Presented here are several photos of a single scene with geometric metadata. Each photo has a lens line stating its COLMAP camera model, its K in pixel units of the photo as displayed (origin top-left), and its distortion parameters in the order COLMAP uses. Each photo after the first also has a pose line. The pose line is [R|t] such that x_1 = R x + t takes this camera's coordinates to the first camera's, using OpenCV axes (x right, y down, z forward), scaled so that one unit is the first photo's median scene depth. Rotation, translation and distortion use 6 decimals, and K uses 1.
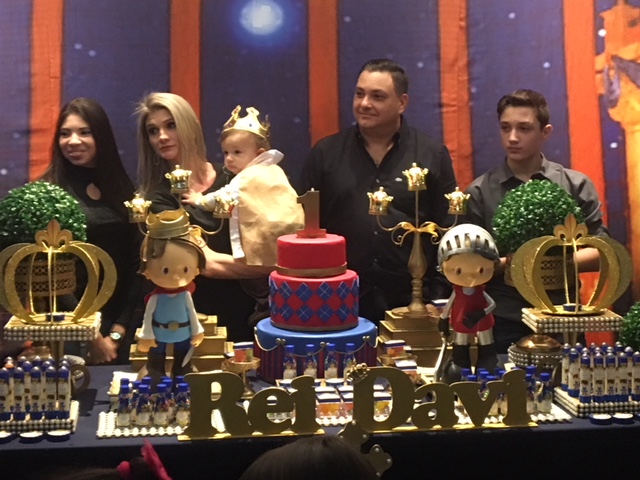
lens RADIAL K [[1196.0, 0, 318.5], [0, 1196.0, 238.2], [0, 0, 1]] dist [0.031750, 0.000000]
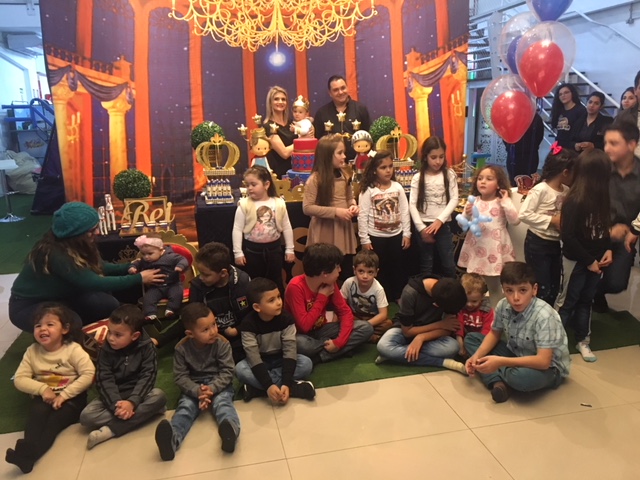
lens RADIAL K [[536.4, 0, 324.2], [0, 536.4, 246.0], [0, 0, 1]] dist [-0.010903, -0.009012]
pose [[0.996056, -0.045386, 0.076239, -0.067024], [0.033850, 0.988660, 0.146305, 0.063453], [-0.082014, -0.143147, 0.986297, -0.272093]]
